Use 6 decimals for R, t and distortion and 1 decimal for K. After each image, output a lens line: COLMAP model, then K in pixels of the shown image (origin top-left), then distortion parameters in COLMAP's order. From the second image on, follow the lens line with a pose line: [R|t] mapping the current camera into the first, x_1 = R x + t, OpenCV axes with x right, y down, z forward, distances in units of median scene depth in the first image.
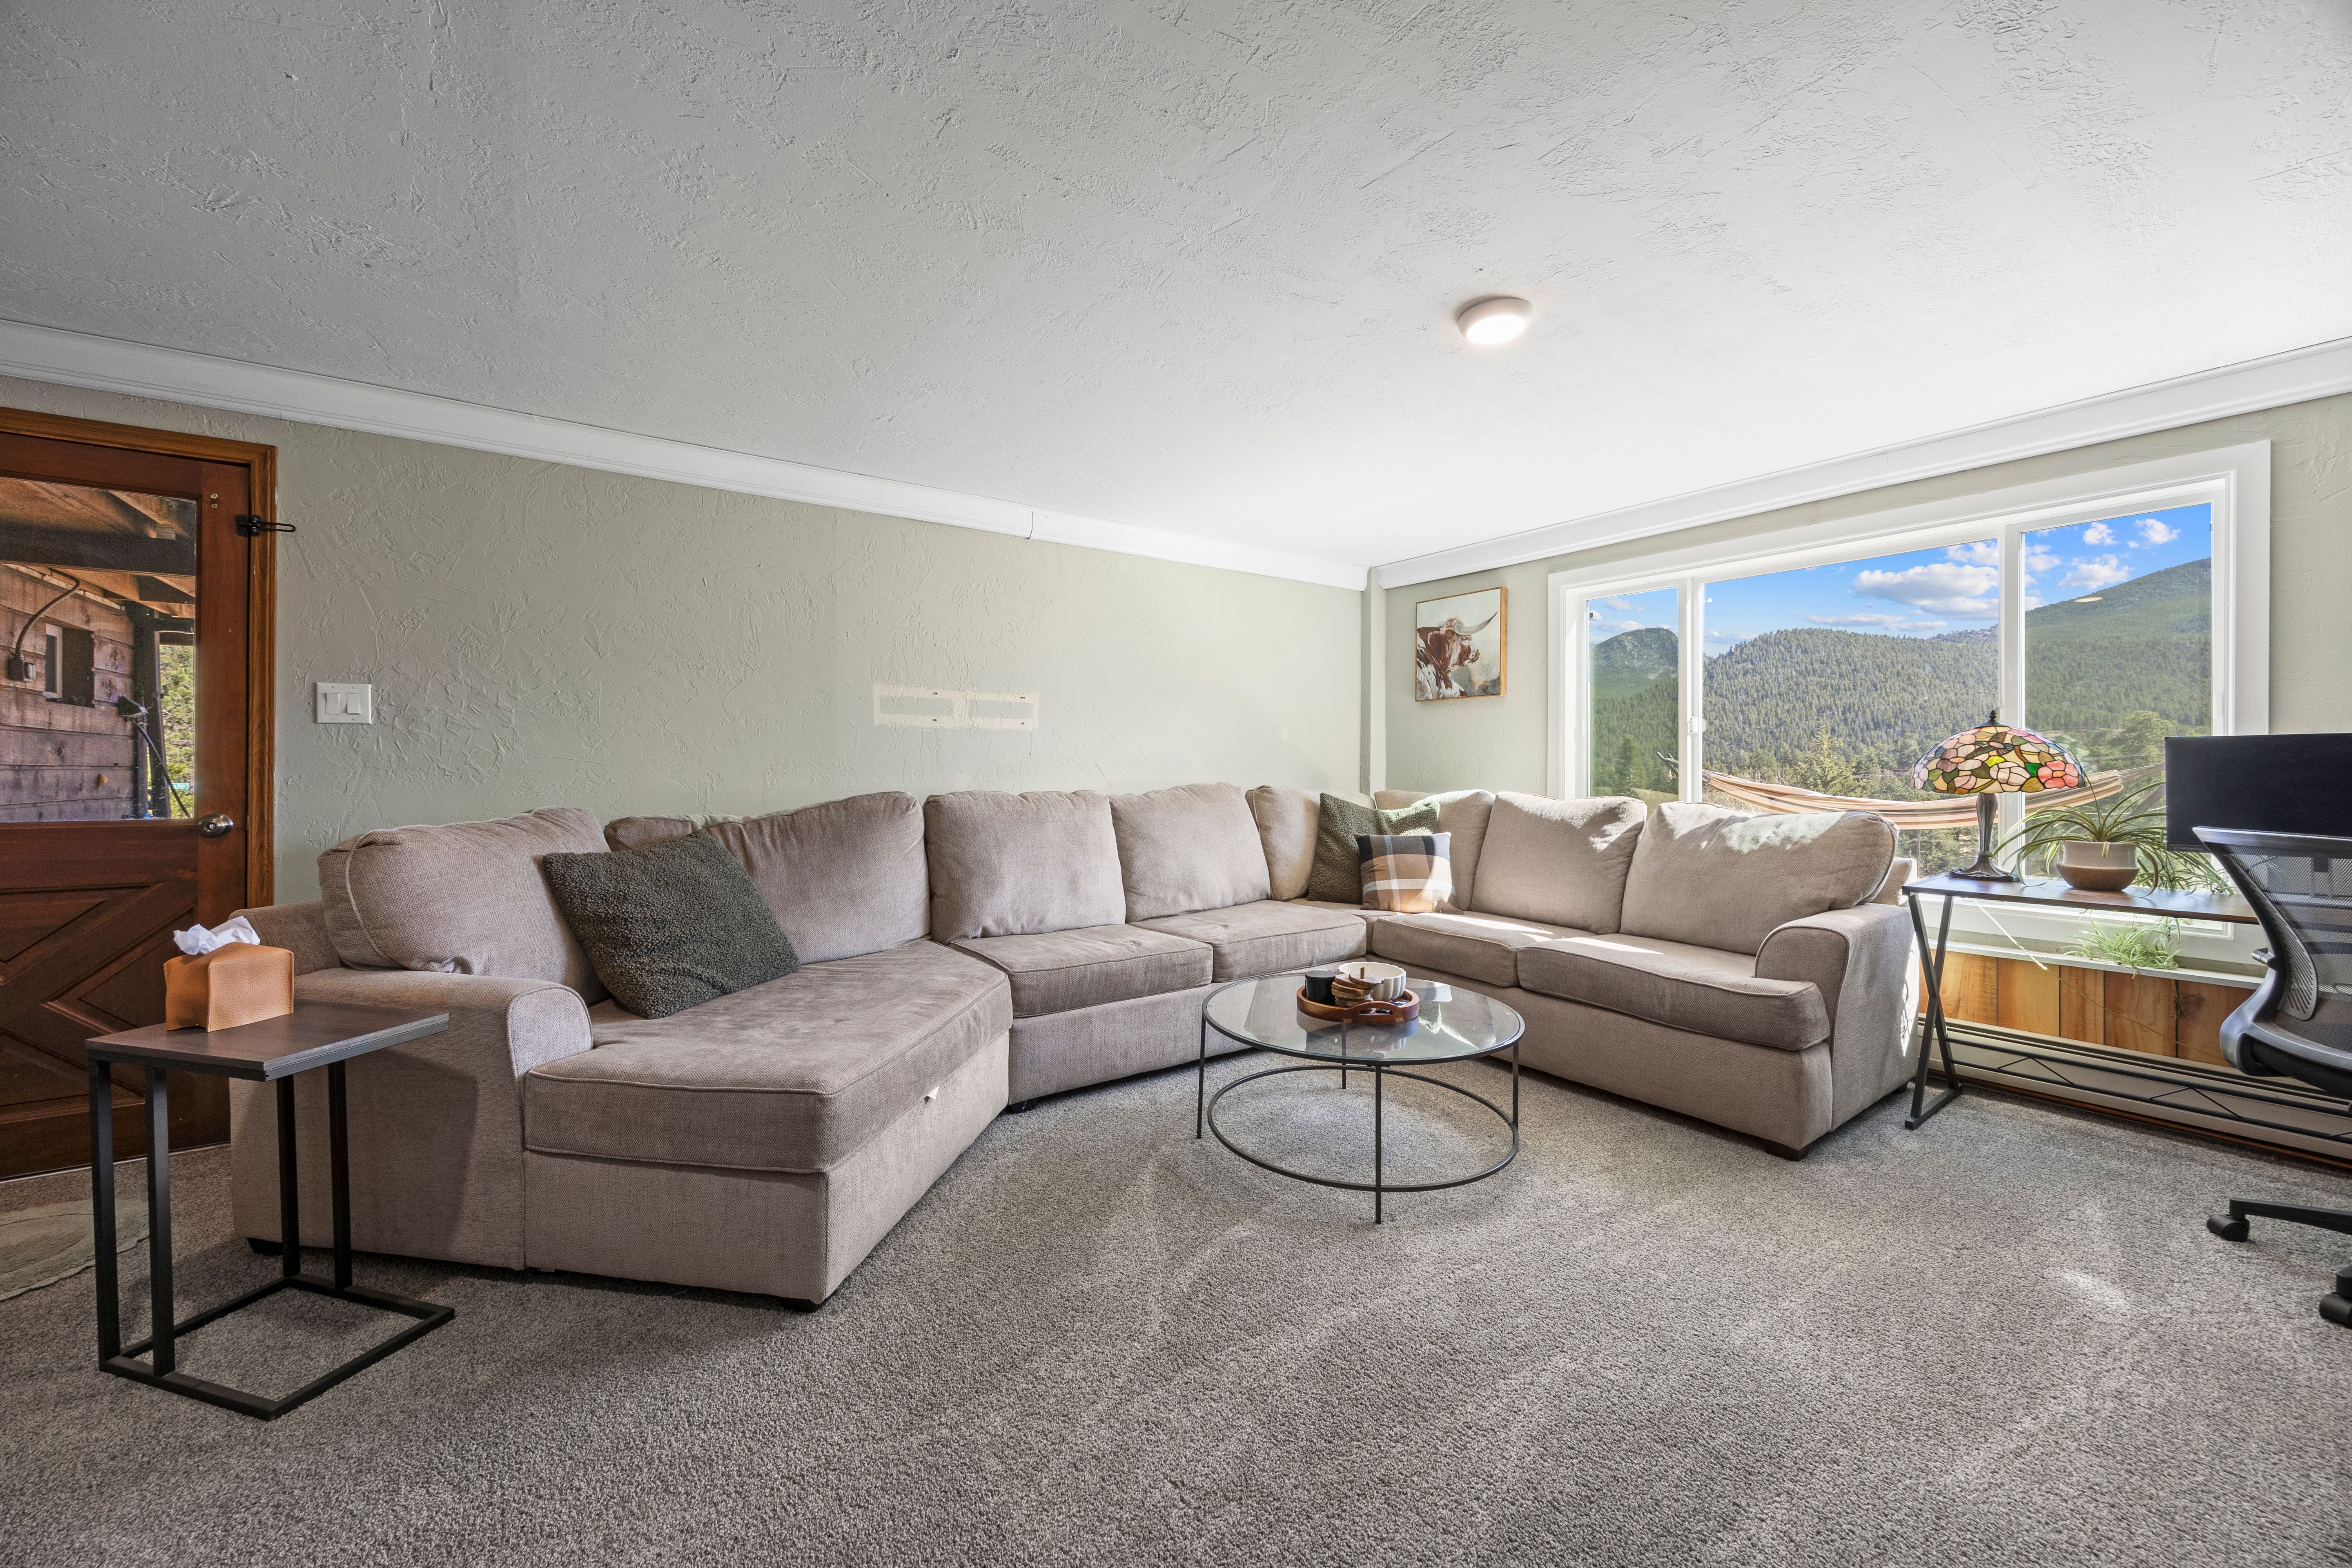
lens RADIAL K [[903.4, 0, 1179.6], [0, 903.4, 771.3], [0, 0, 1]] dist [0.000415, 0.000202]
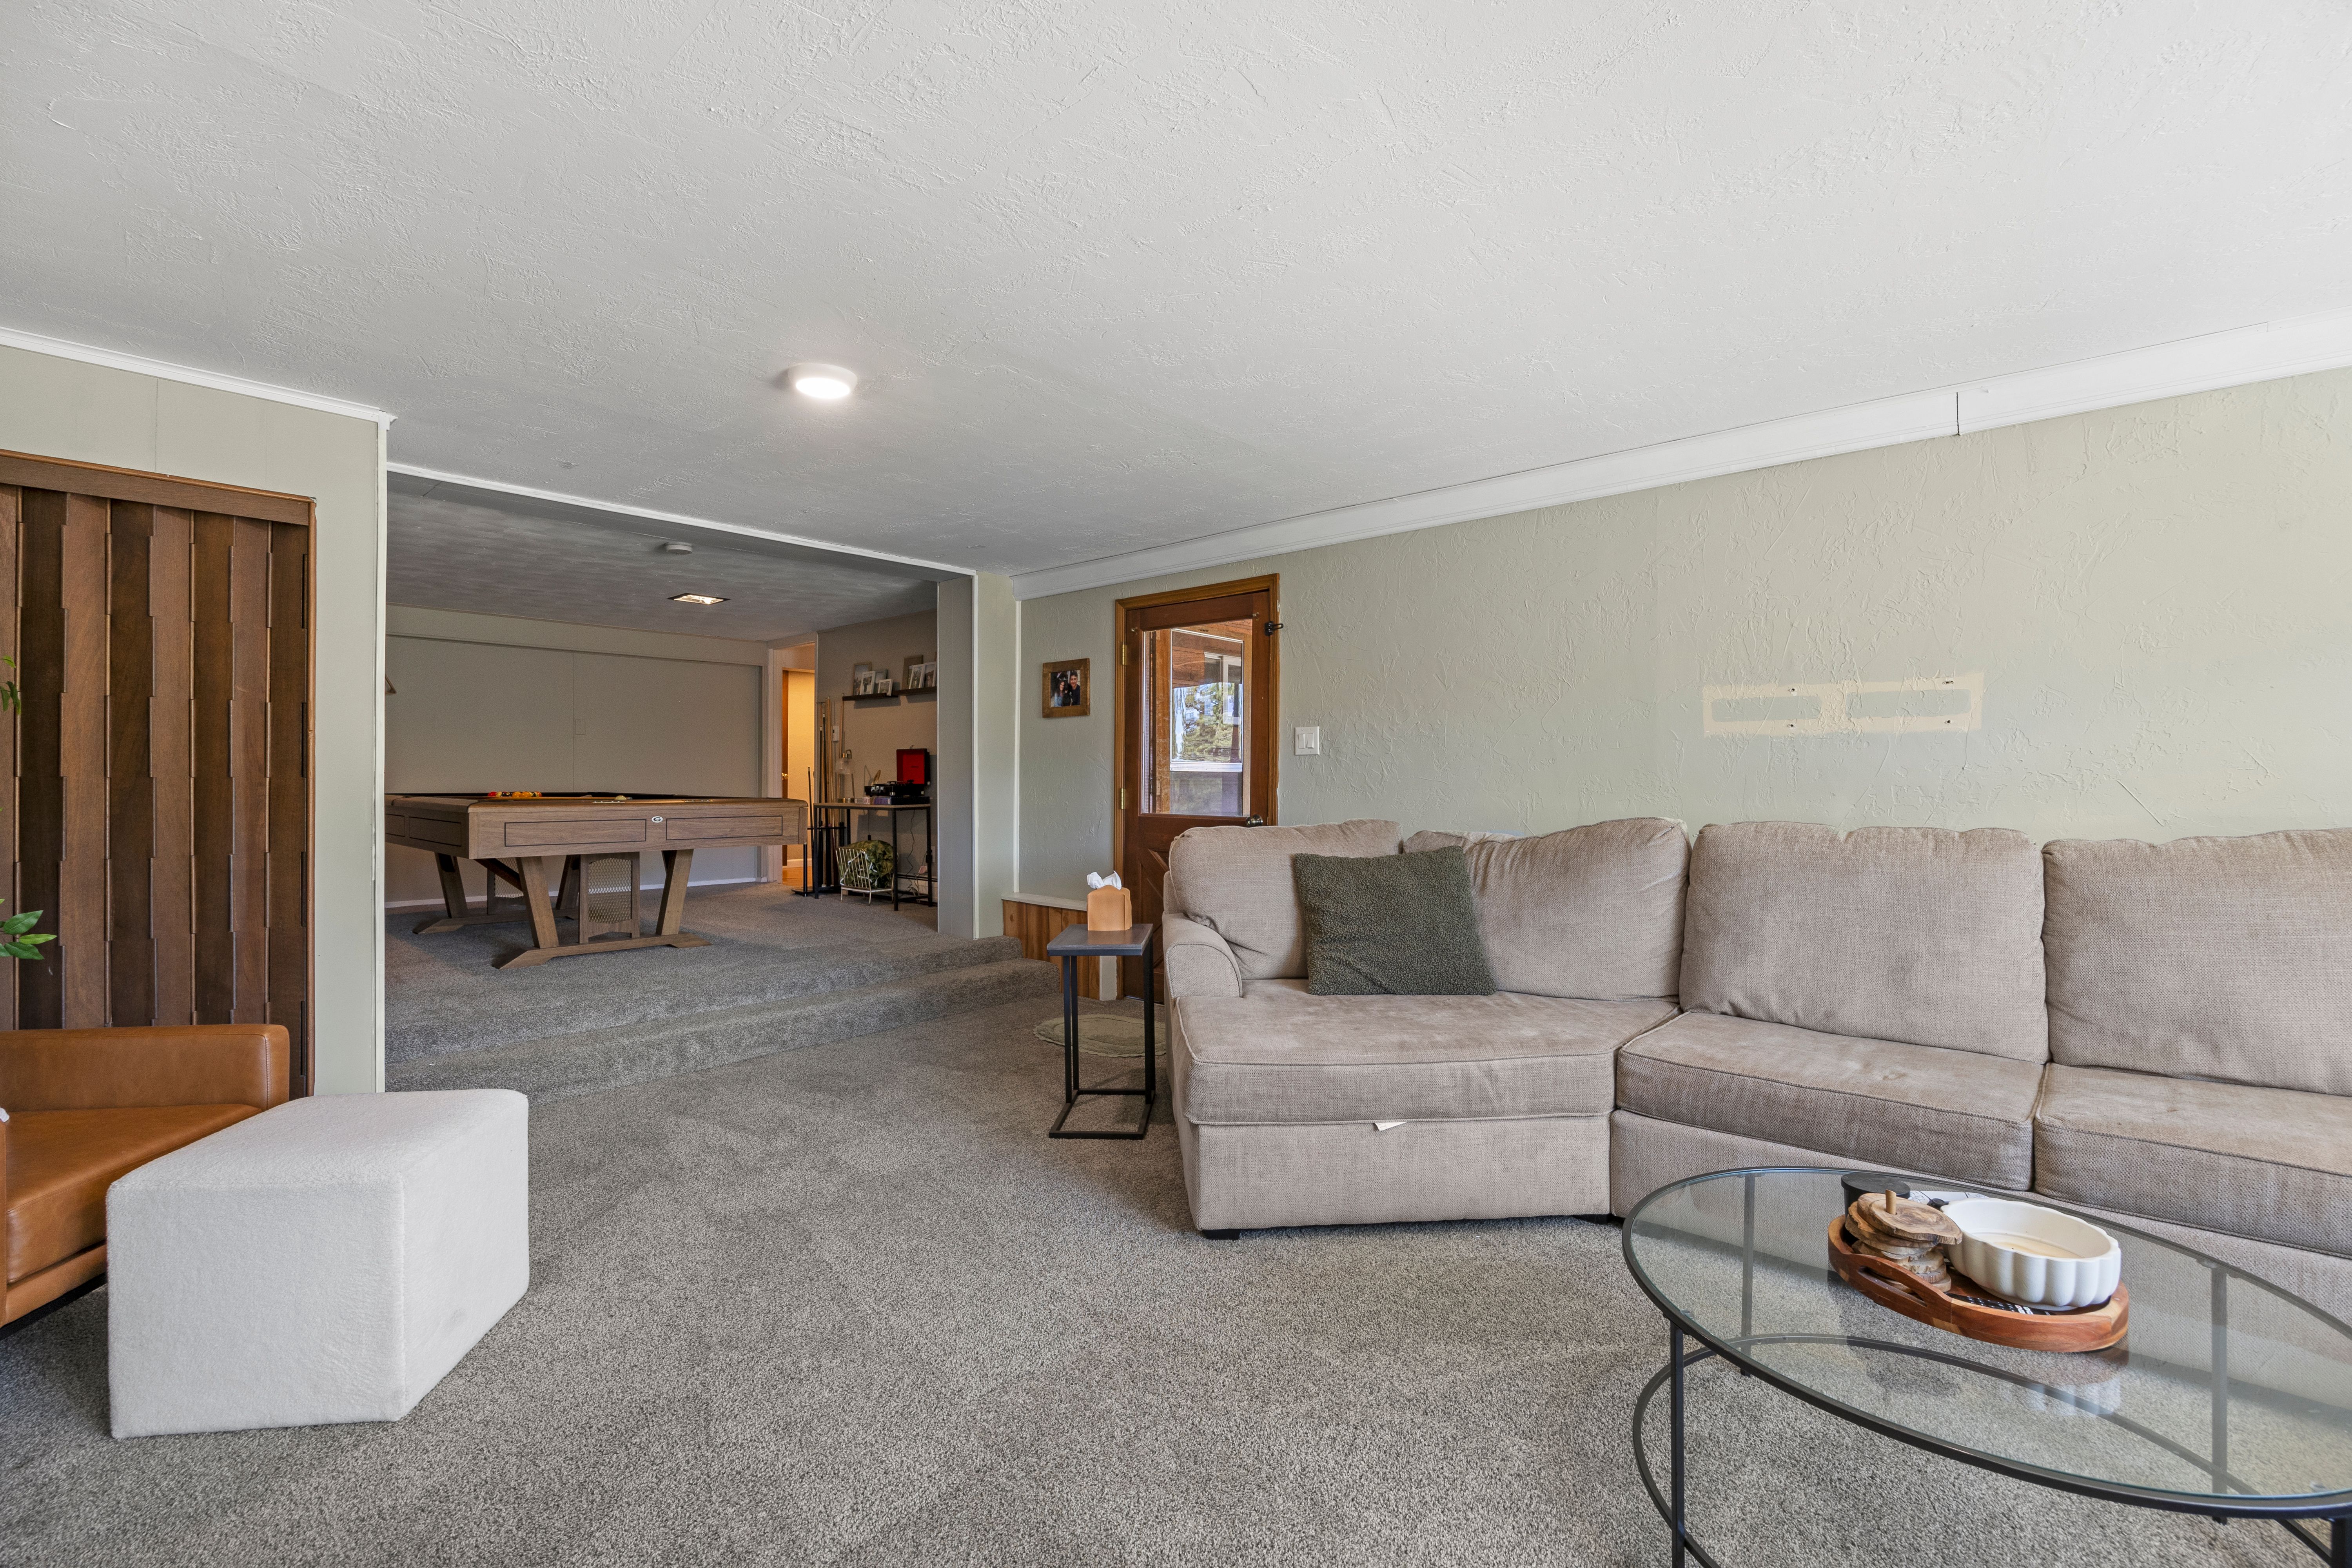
lens RADIAL K [[1032.4, 0, 1174.1], [0, 1032.4, 794.9], [0, 0, 1]] dist [-0.011971, -0.000217]
pose [[0.222594, 0.016415, -0.974773, 0.510051], [-0.004384, 0.999865, 0.015836, -0.011936], [0.974901, 0.000748, 0.222636, 0.353099]]
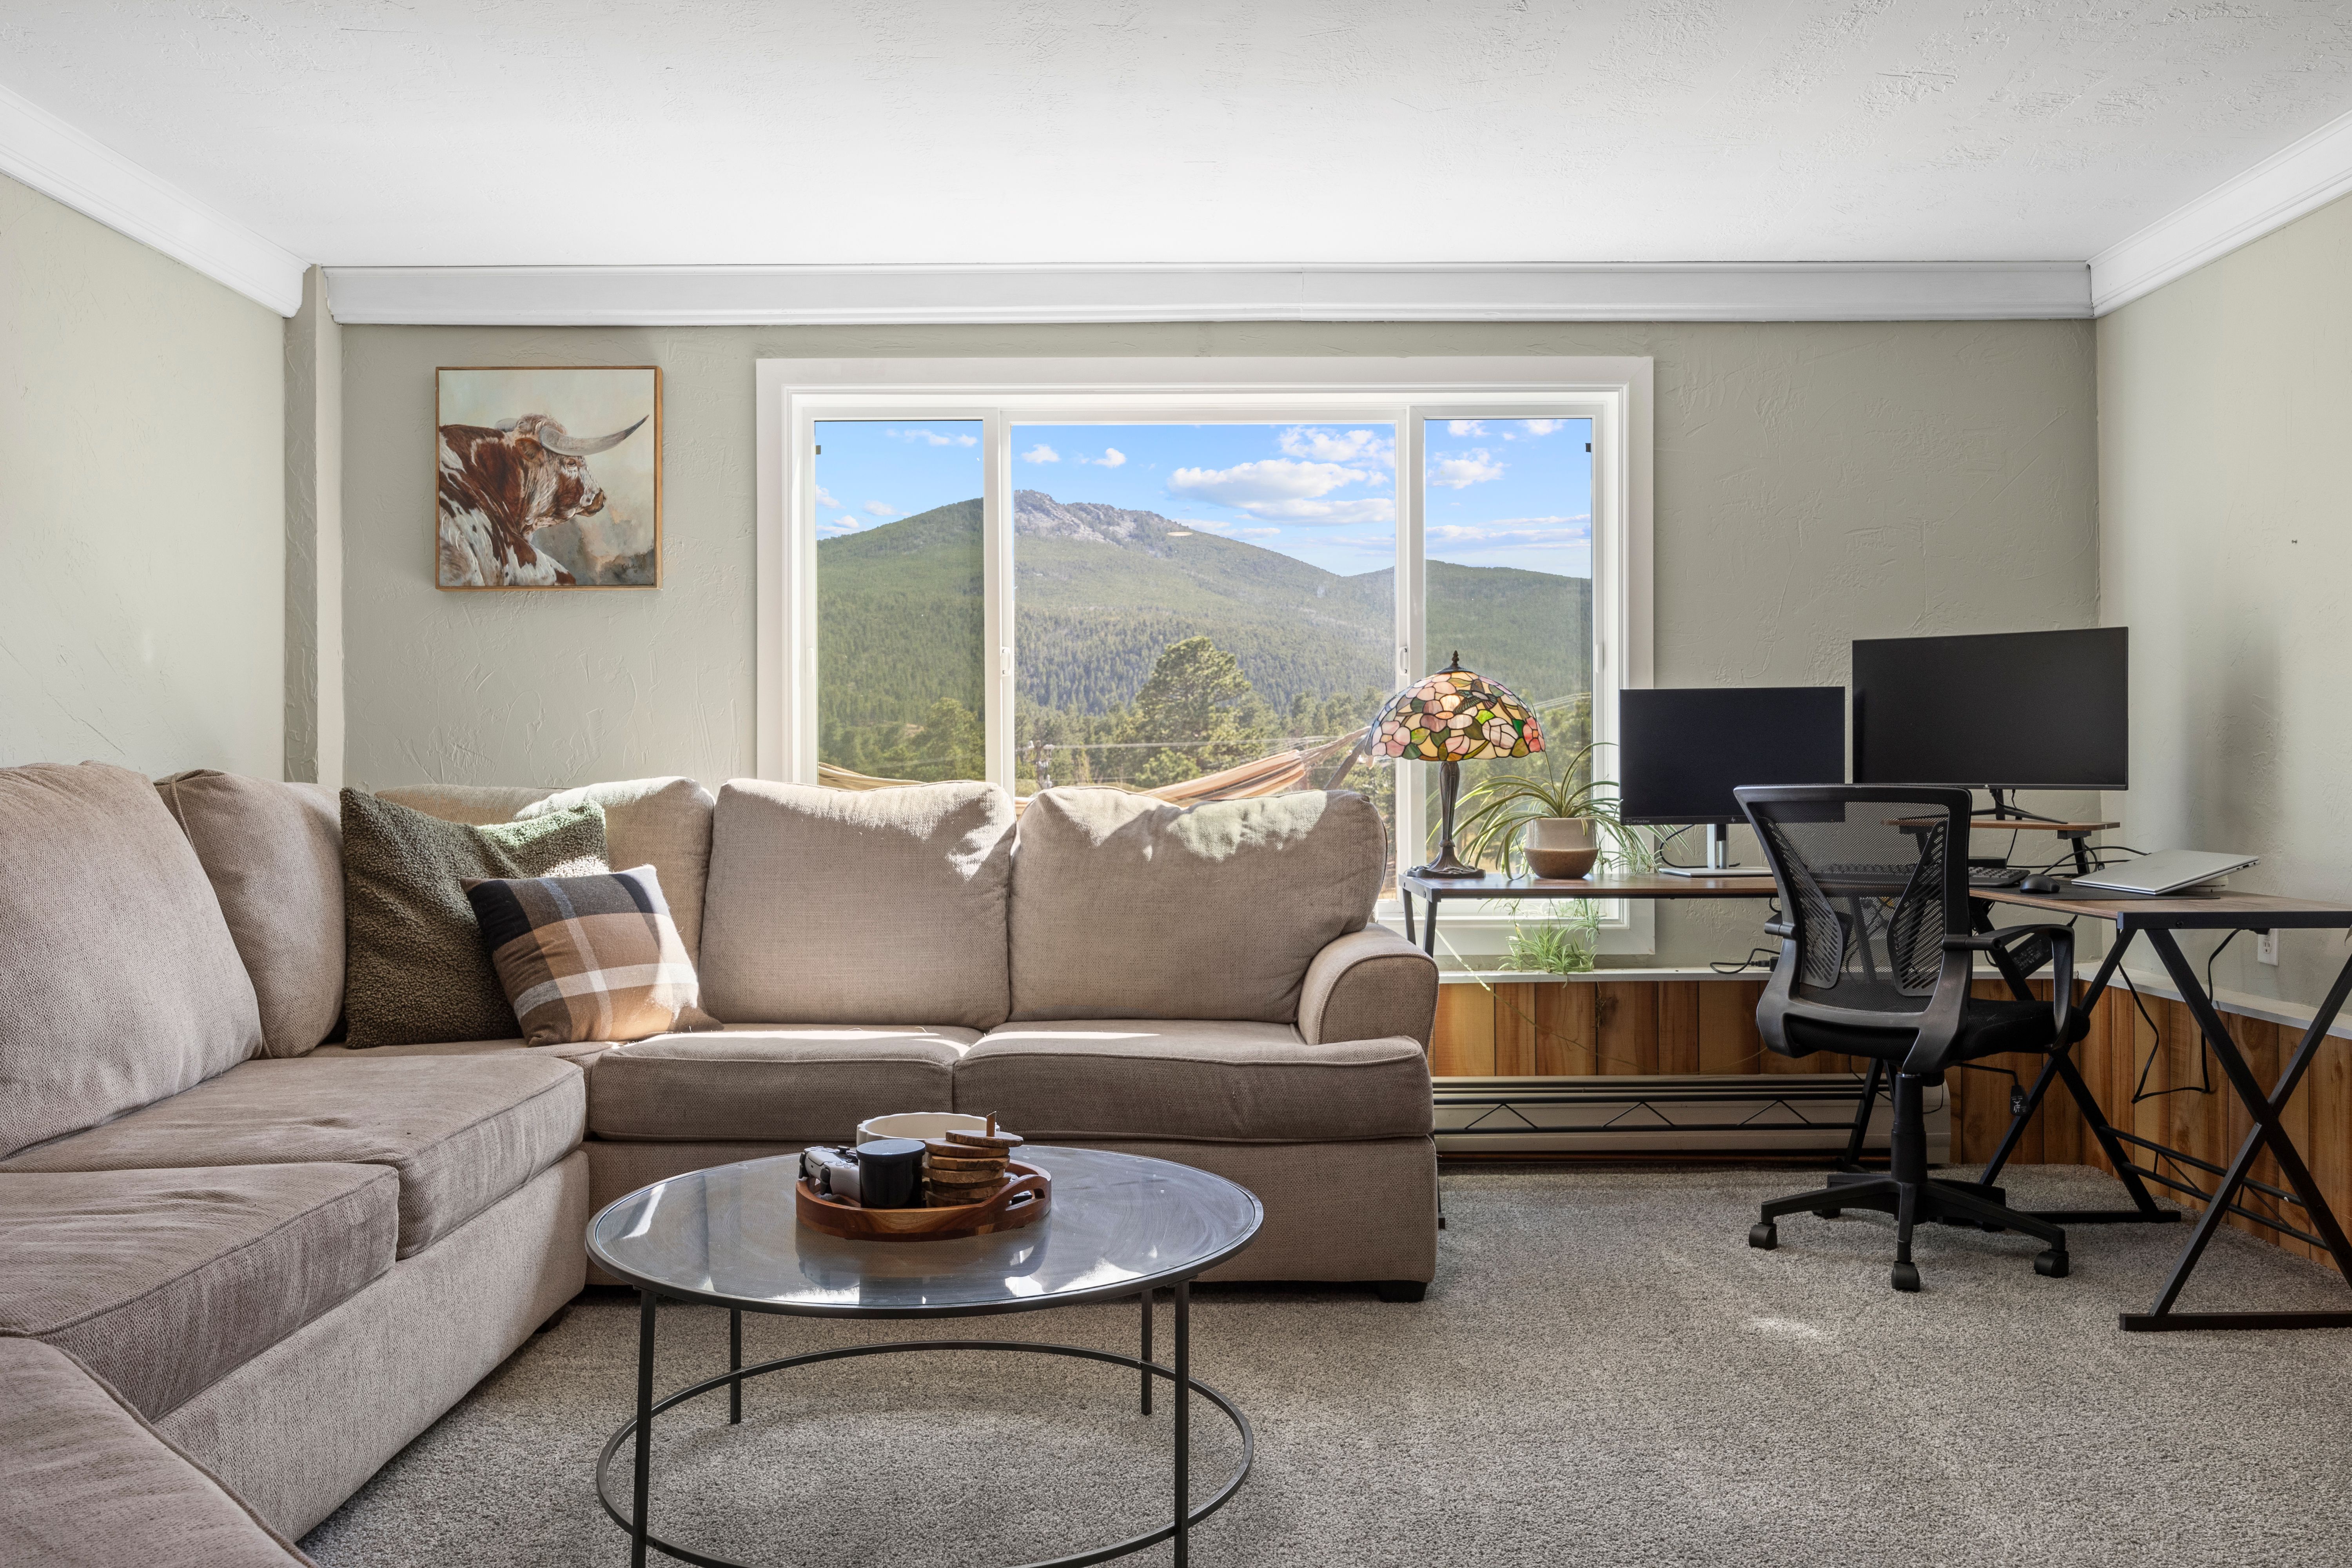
lens RADIAL K [[1822.0, 0, 1180.2], [0, 1822.0, 779.5], [0, 0, 1]] dist [-0.009341, 0.010940]
pose [[0.575434, -0.005283, 0.817831, -0.396279], [0.010395, 0.999946, -0.000855, 0.032545], [-0.817782, 0.008993, 0.575457, 0.275286]]
